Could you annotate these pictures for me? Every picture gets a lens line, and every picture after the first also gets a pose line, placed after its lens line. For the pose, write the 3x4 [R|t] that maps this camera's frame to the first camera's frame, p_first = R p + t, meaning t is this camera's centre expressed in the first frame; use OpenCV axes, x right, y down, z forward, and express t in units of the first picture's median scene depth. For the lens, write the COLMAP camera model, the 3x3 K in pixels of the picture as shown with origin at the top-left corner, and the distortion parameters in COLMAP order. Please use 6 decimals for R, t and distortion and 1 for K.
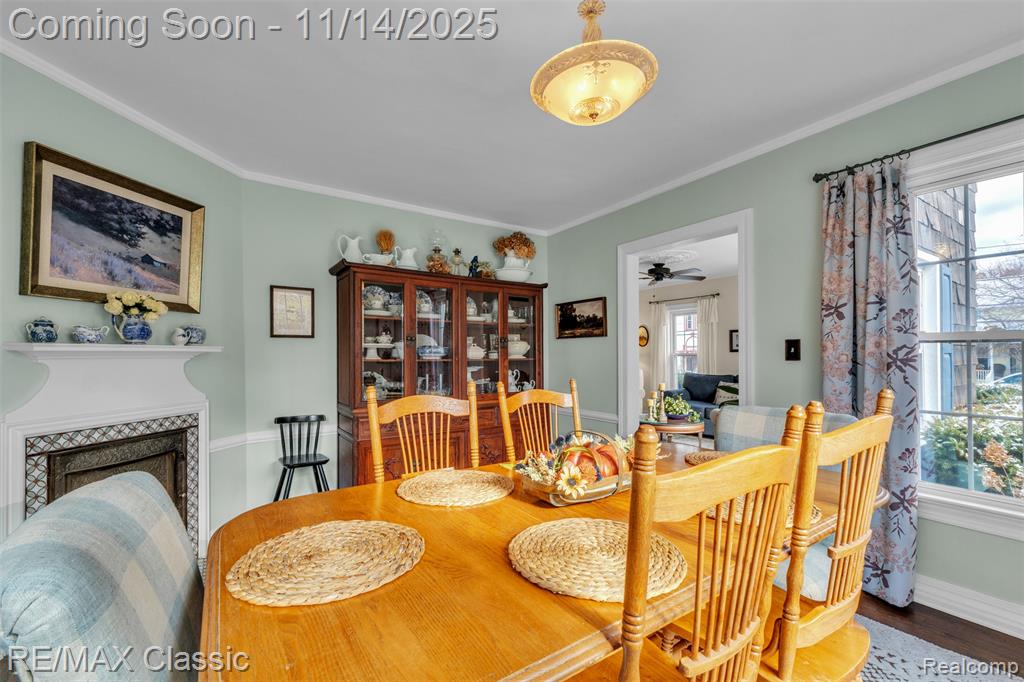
lens RADIAL K [[435.8, 0, 512.8], [0, 435.8, 347.8], [0, 0, 1]] dist [0.000480, 0.001142]
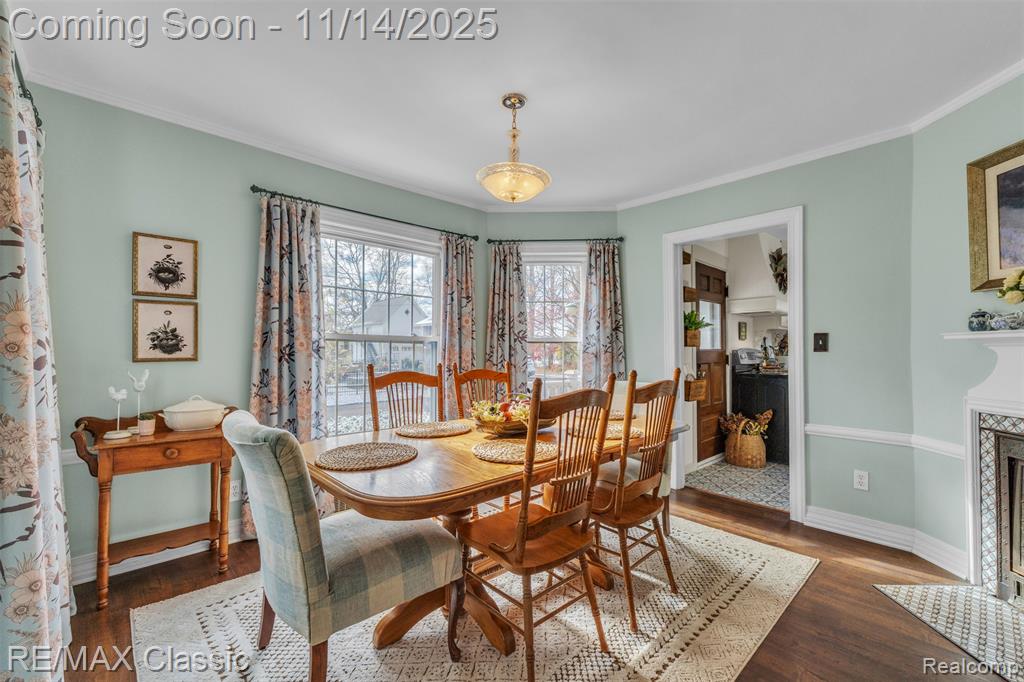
lens RADIAL K [[435.8, 0, 521.7], [0, 435.8, 344.0], [0, 0, 1]] dist [0.000480, 0.001142]
pose [[-0.988666, 0.002265, -0.150115, 0.237534], [0.006953, 0.999504, -0.030709, 0.040073], [0.149971, -0.031405, -0.988192, 1.617647]]
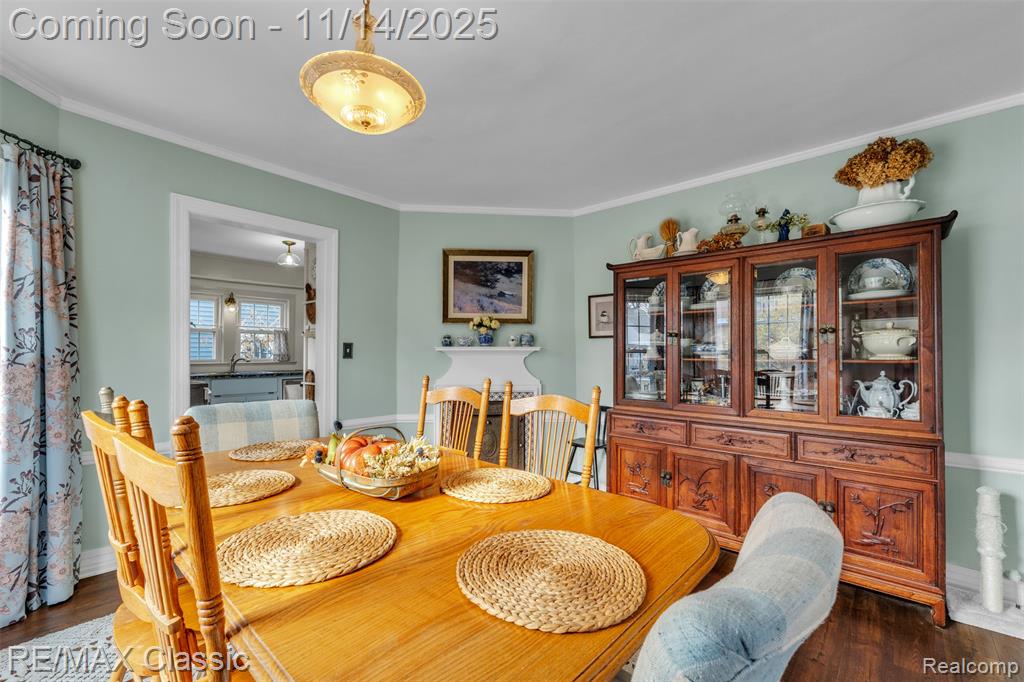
lens RADIAL K [[435.8, 0, 514.0], [0, 435.8, 345.1], [0, 0, 1]] dist [0.000480, 0.001142]
pose [[0.238286, -0.016135, -0.971061, 0.788689], [0.015228, 0.999801, -0.012876, 0.010520], [0.971076, -0.011719, 0.238484, 0.679965]]
